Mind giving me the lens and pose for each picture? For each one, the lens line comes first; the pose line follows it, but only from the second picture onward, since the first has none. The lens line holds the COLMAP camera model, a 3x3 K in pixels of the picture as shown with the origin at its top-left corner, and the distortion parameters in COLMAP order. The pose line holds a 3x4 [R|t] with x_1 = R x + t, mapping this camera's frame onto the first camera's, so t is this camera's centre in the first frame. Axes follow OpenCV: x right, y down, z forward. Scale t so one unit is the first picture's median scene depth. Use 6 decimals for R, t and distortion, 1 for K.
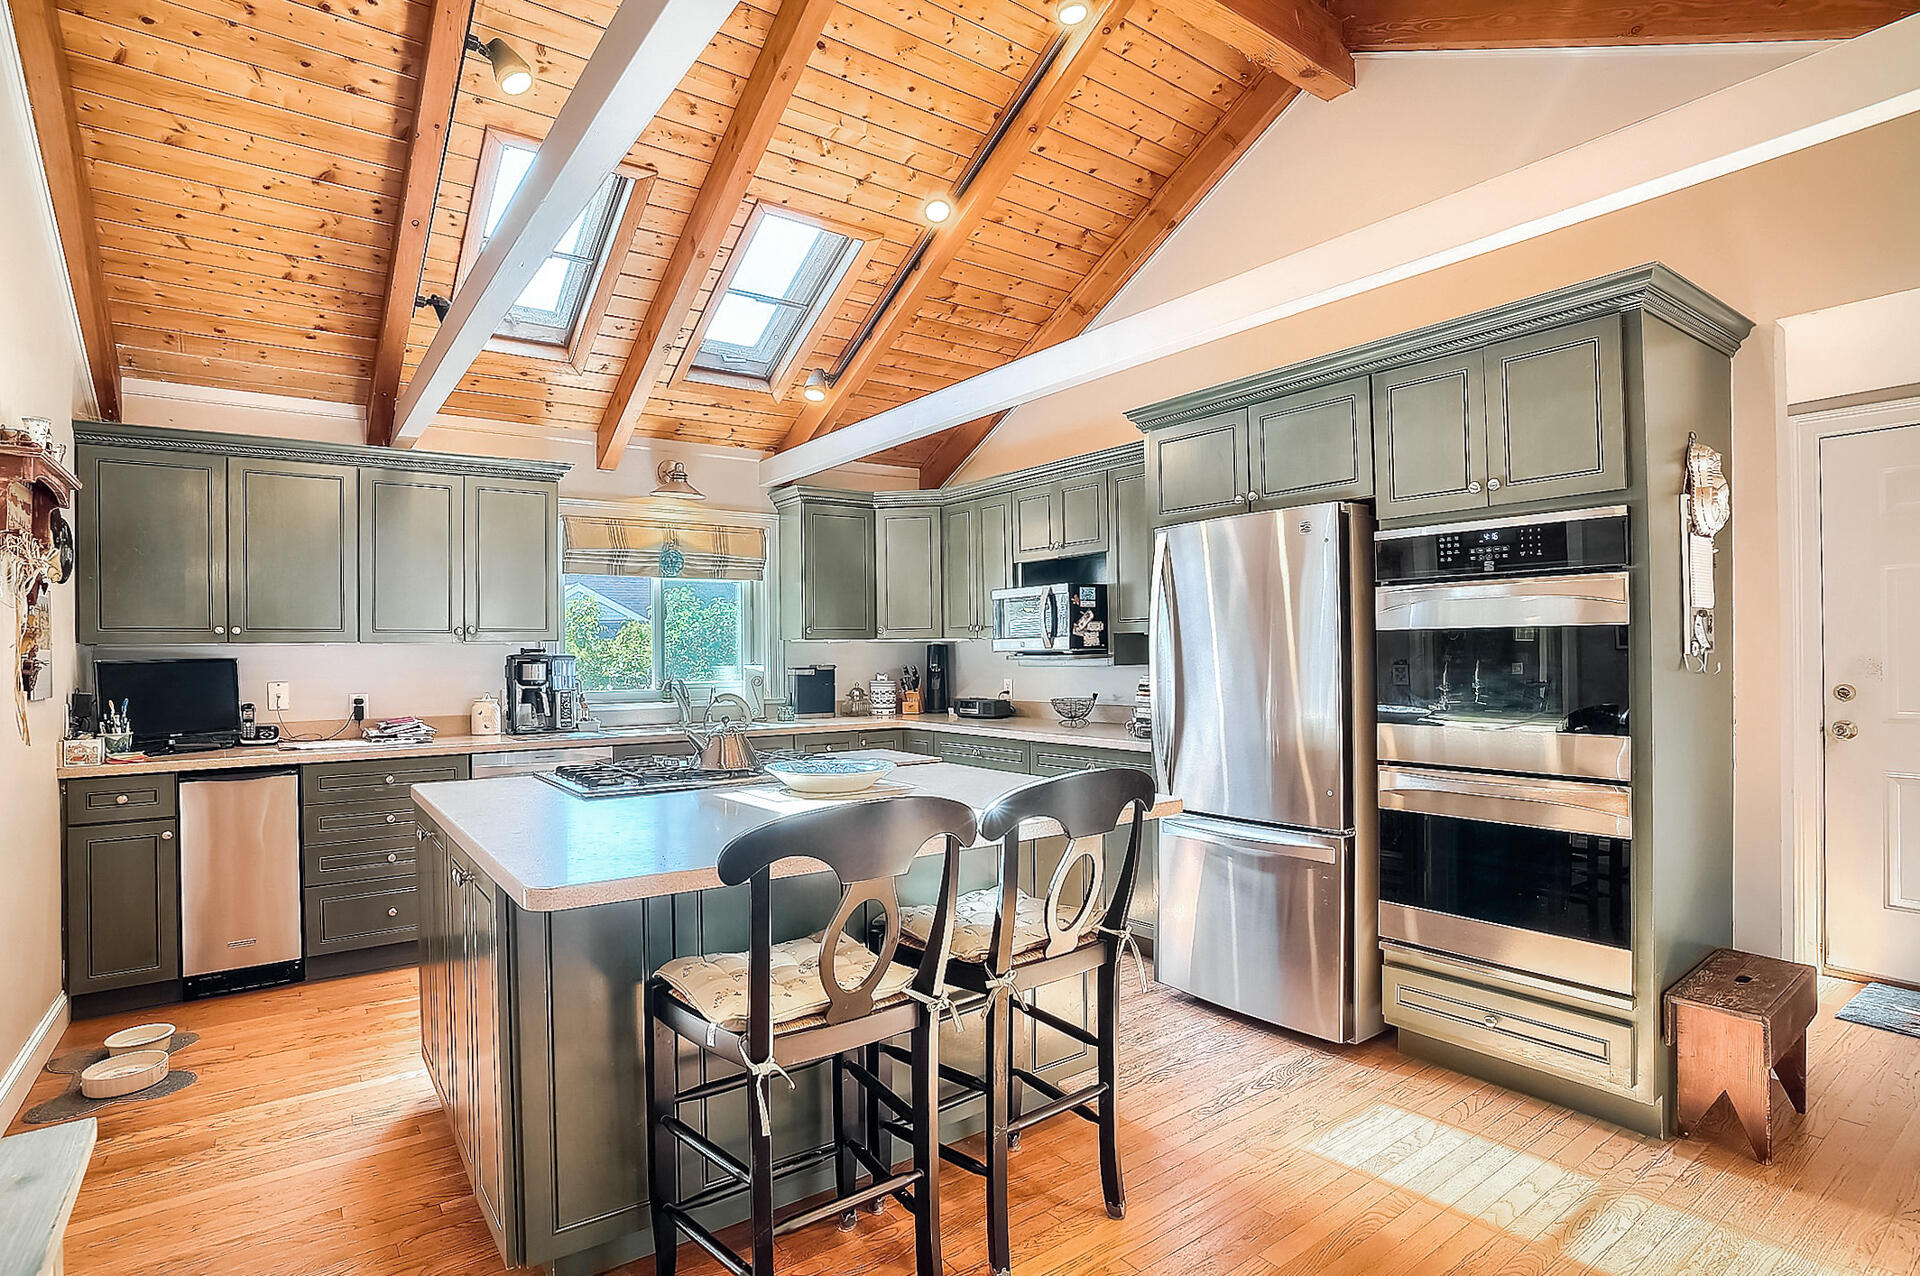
lens RADIAL K [[950.4, 0, 931.8], [0, 950.4, 636.7], [0, 0, 1]] dist [-0.032766, 0.009379]
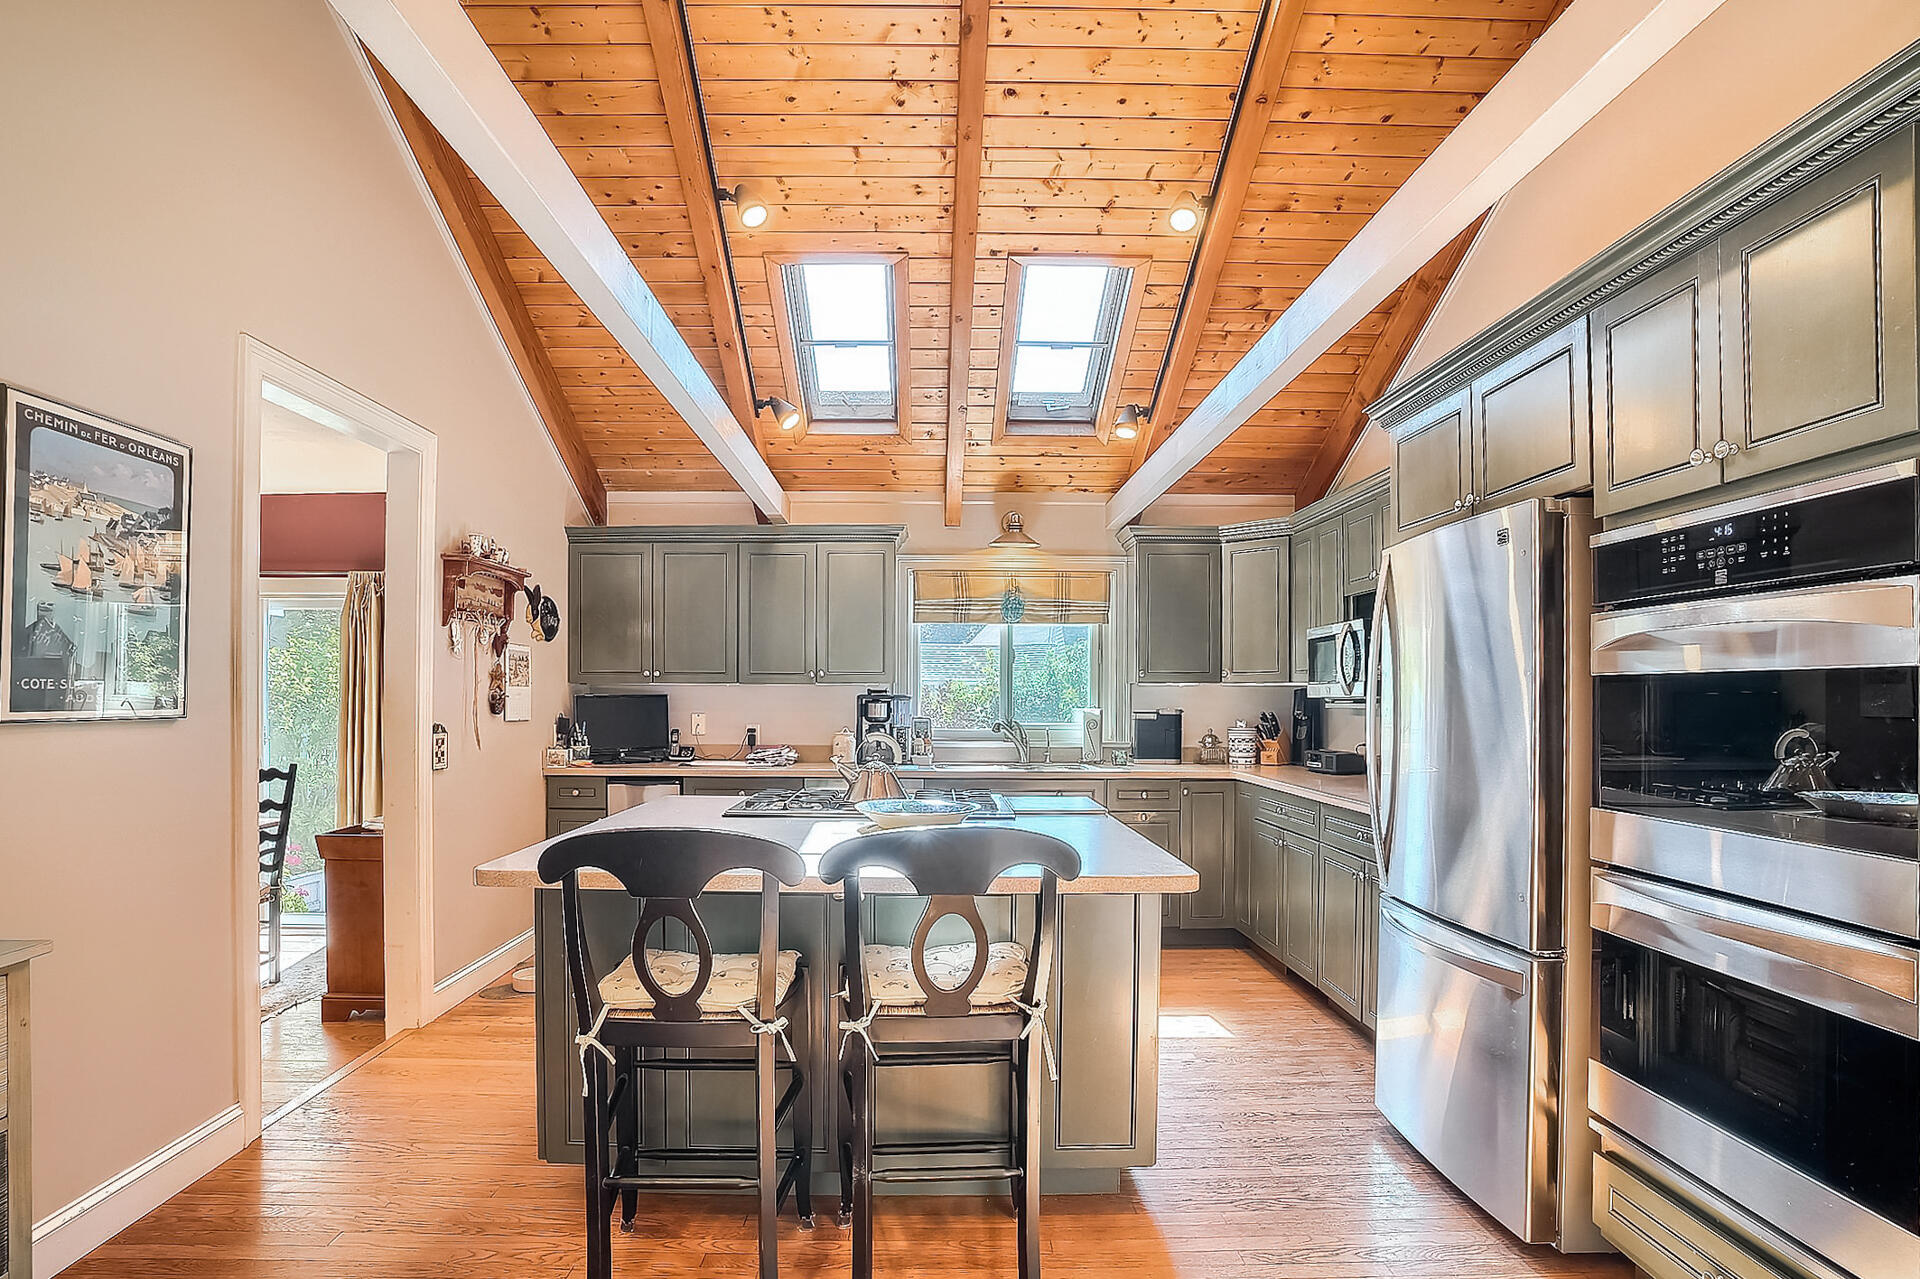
lens RADIAL K [[950.4, 0, 944.3], [0, 950.4, 683.9], [0, 0, 1]] dist [-0.032766, 0.009379]
pose [[0.825275, 0.006502, -0.564693, 0.345484], [-0.003332, 0.999972, 0.006645, -0.002426], [0.564721, -0.003602, 0.825274, 0.111699]]
